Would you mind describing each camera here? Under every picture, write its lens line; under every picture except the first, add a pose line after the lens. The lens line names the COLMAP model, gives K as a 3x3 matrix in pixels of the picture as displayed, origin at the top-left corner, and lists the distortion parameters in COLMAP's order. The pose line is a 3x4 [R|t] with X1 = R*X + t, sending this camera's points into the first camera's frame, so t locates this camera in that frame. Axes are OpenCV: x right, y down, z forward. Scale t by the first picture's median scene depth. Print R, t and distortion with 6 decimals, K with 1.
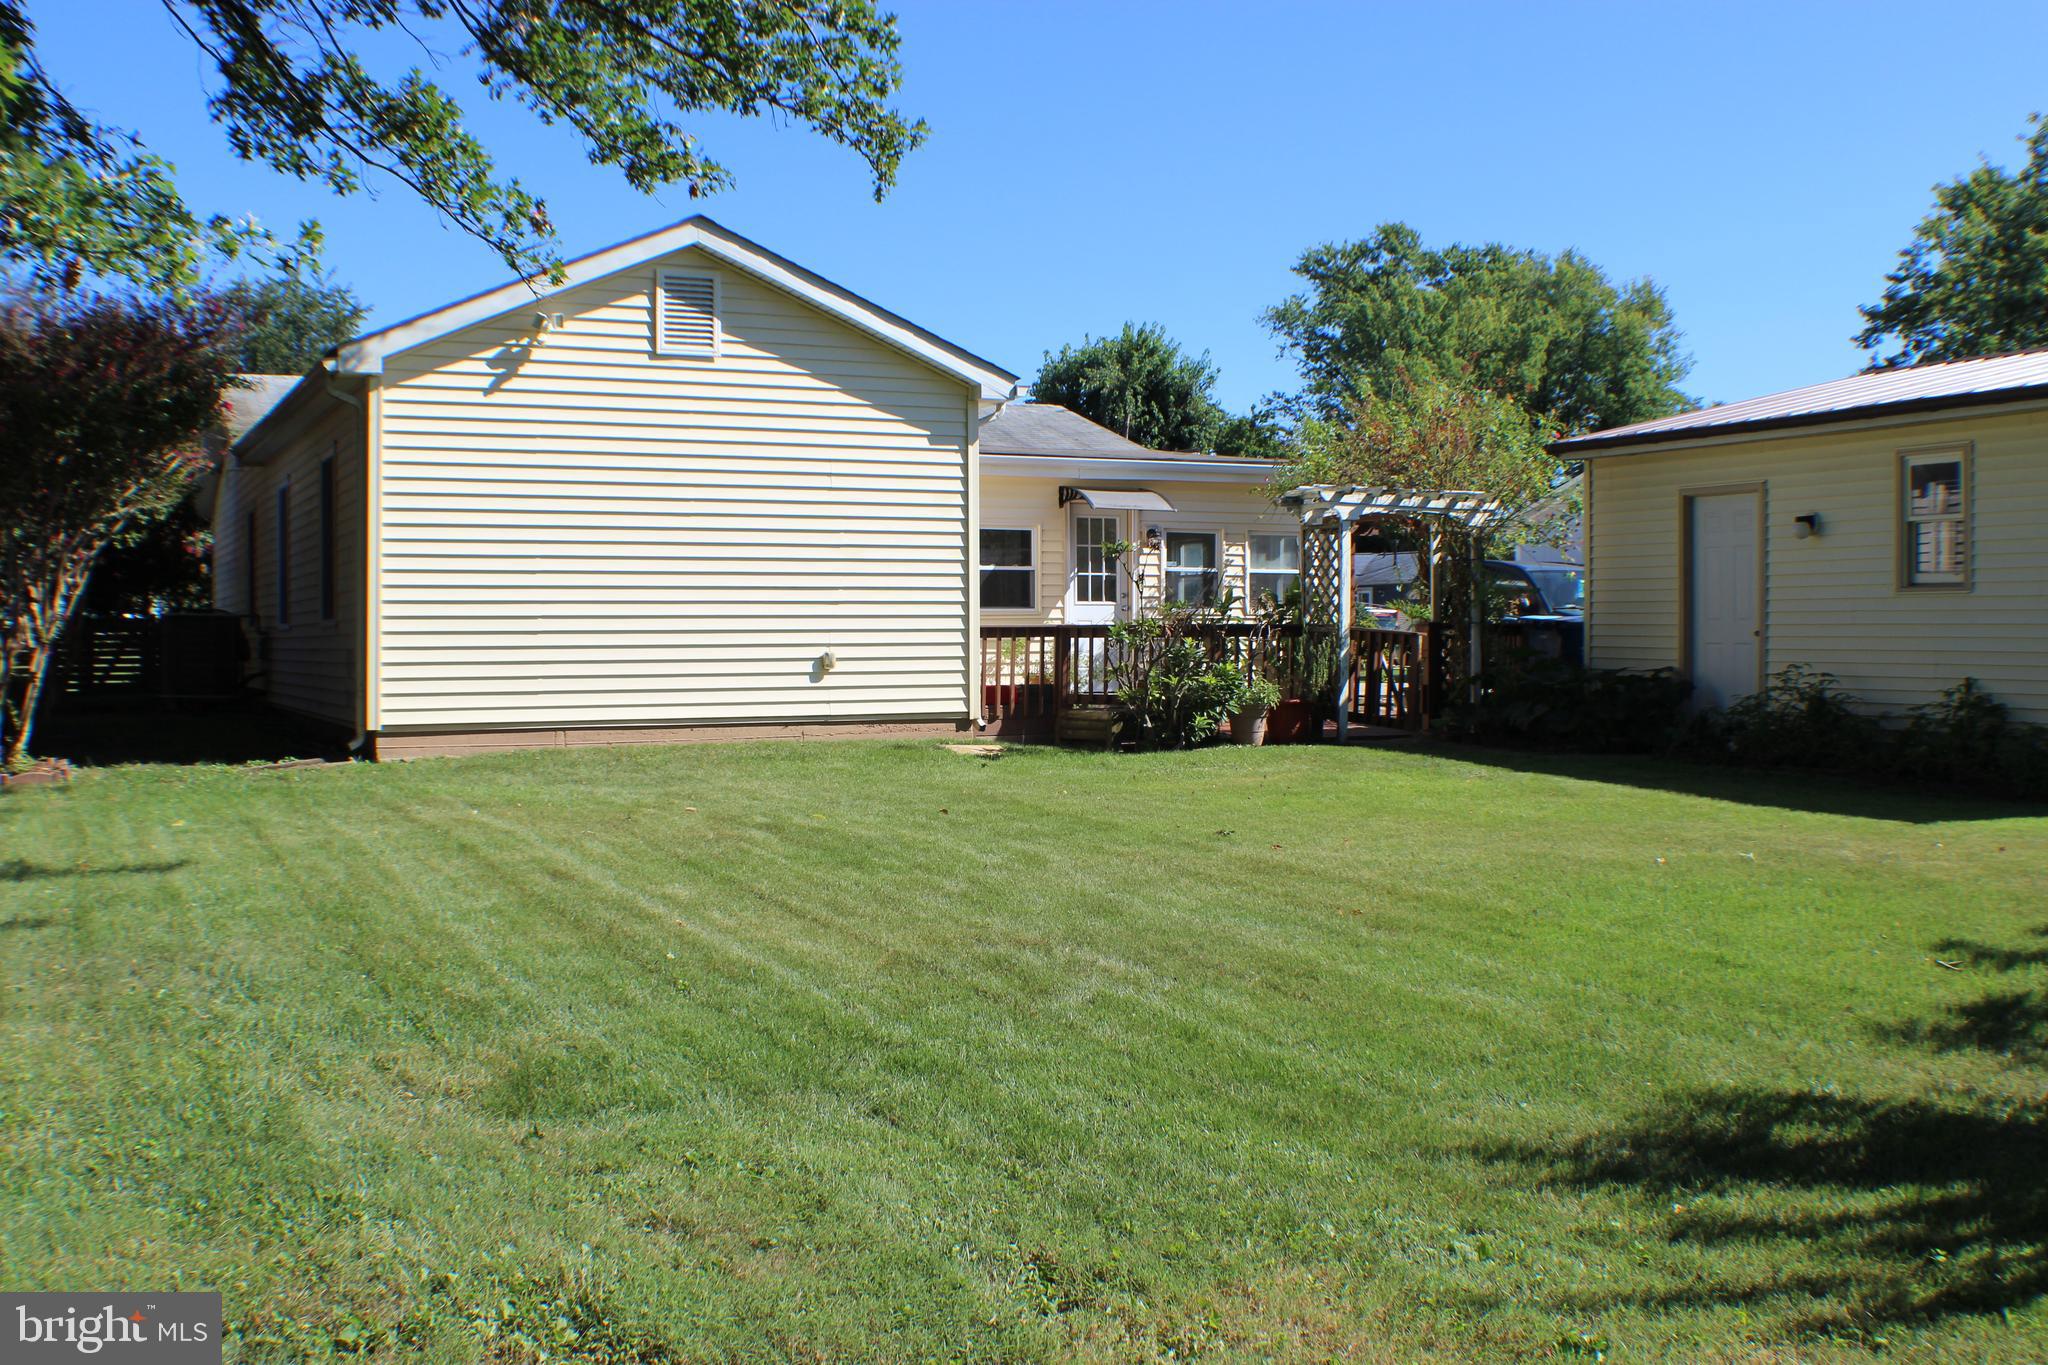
lens RADIAL K [[2061.9, 0, 1024.0], [0, 2061.9, 682.5], [0, 0, 1]] dist [-0.213096, 0.107966]
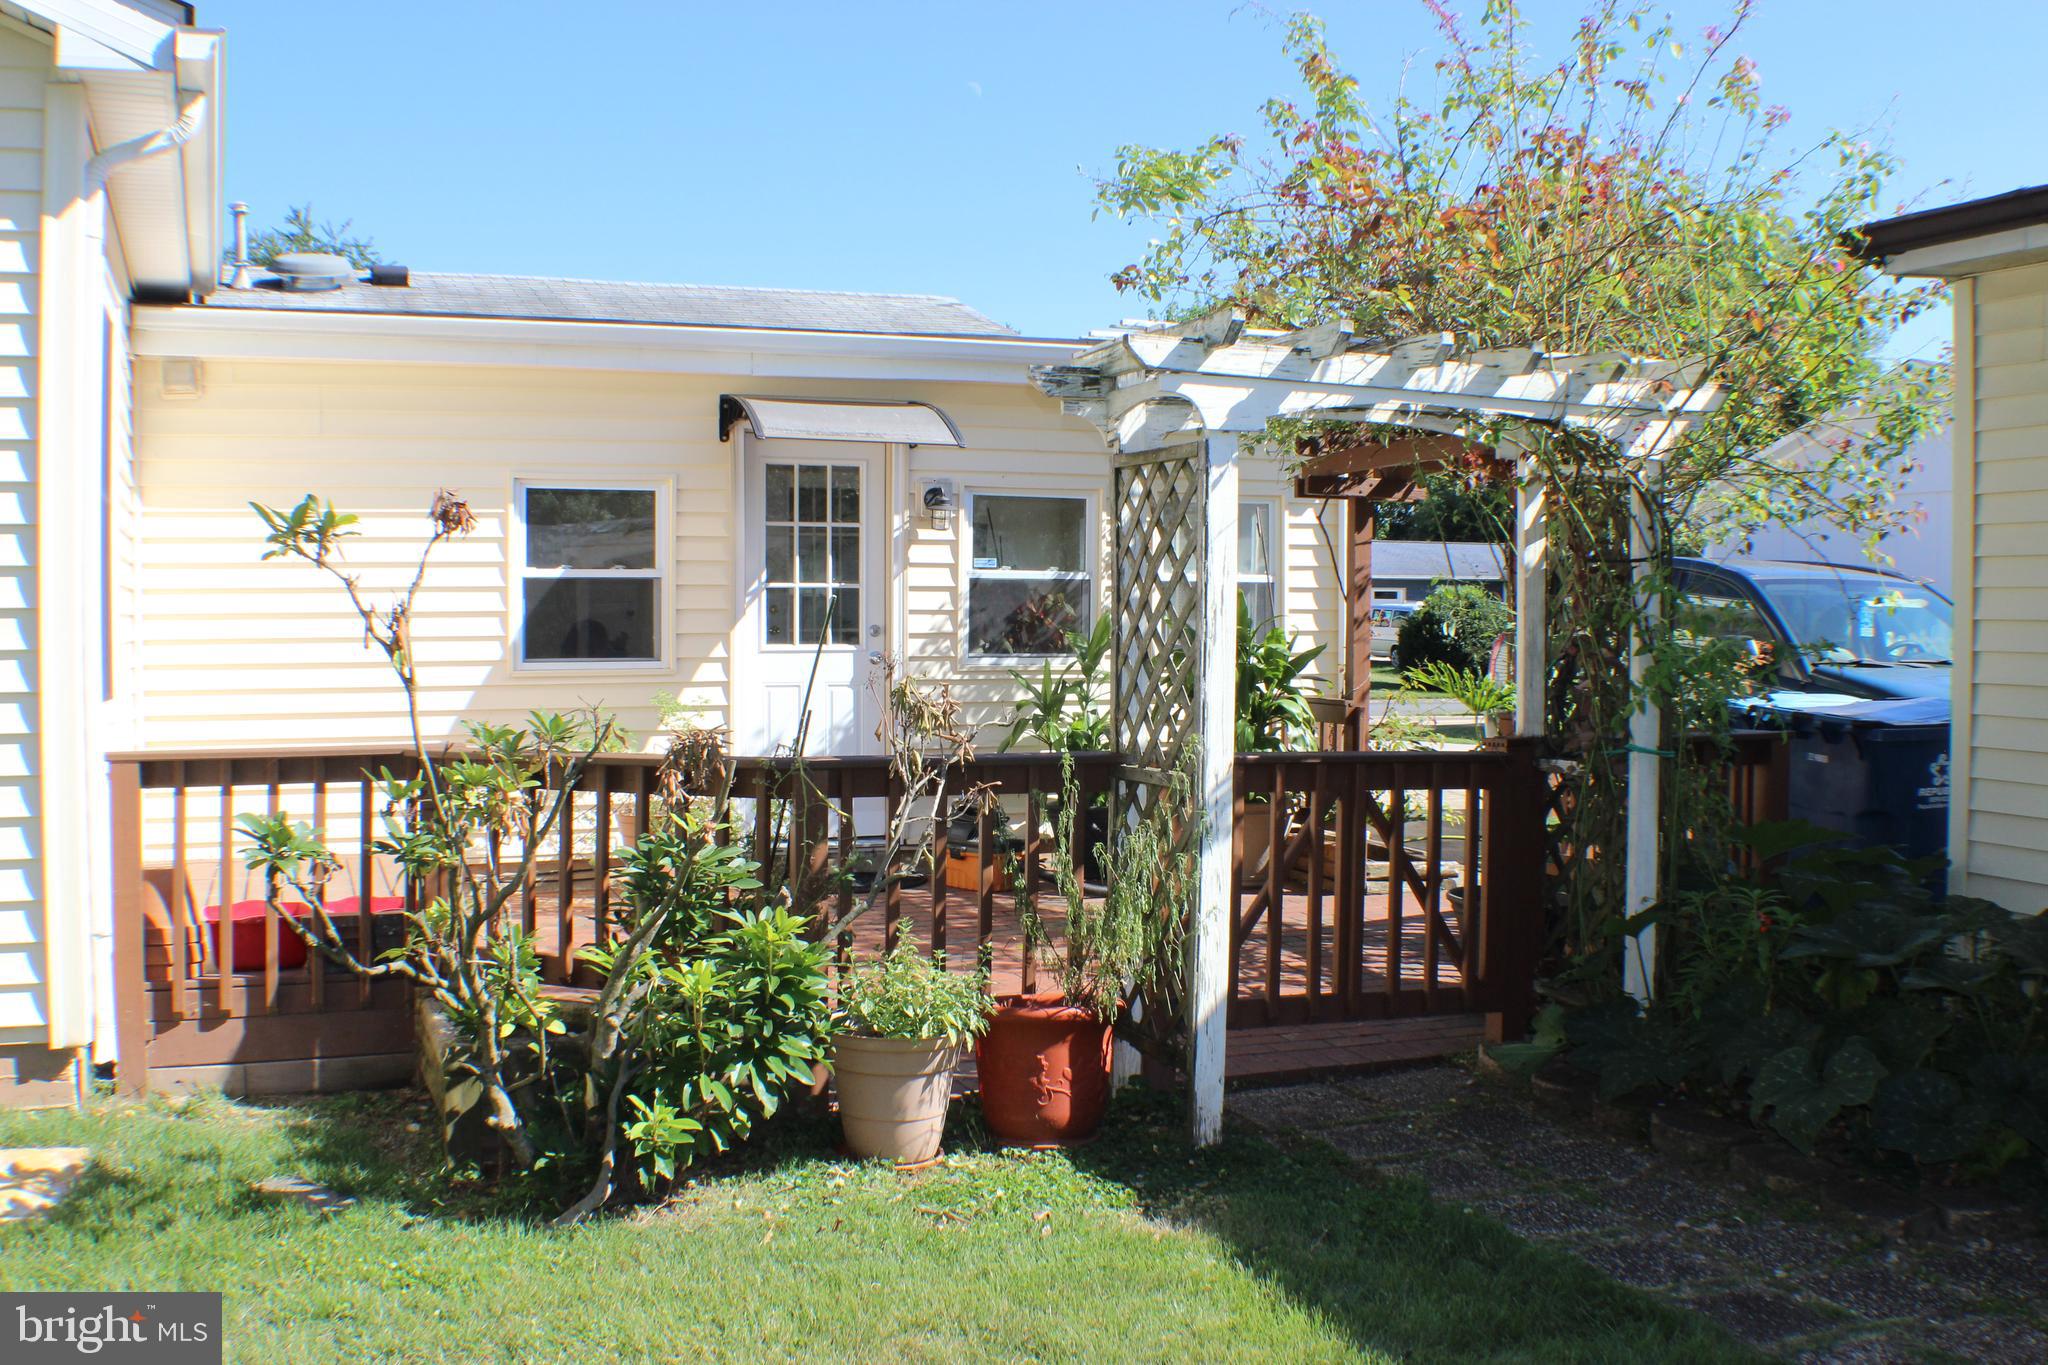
lens RADIAL K [[2061.9, 0, 1024.0], [0, 2061.9, 682.5], [0, 0, 1]] dist [-0.213096, 0.107966]
pose [[0.996837, 0.007760, -0.079089, 0.141899], [-0.007259, 0.999952, 0.006609, -0.040379], [0.079136, -0.006014, 0.996846, 0.642257]]
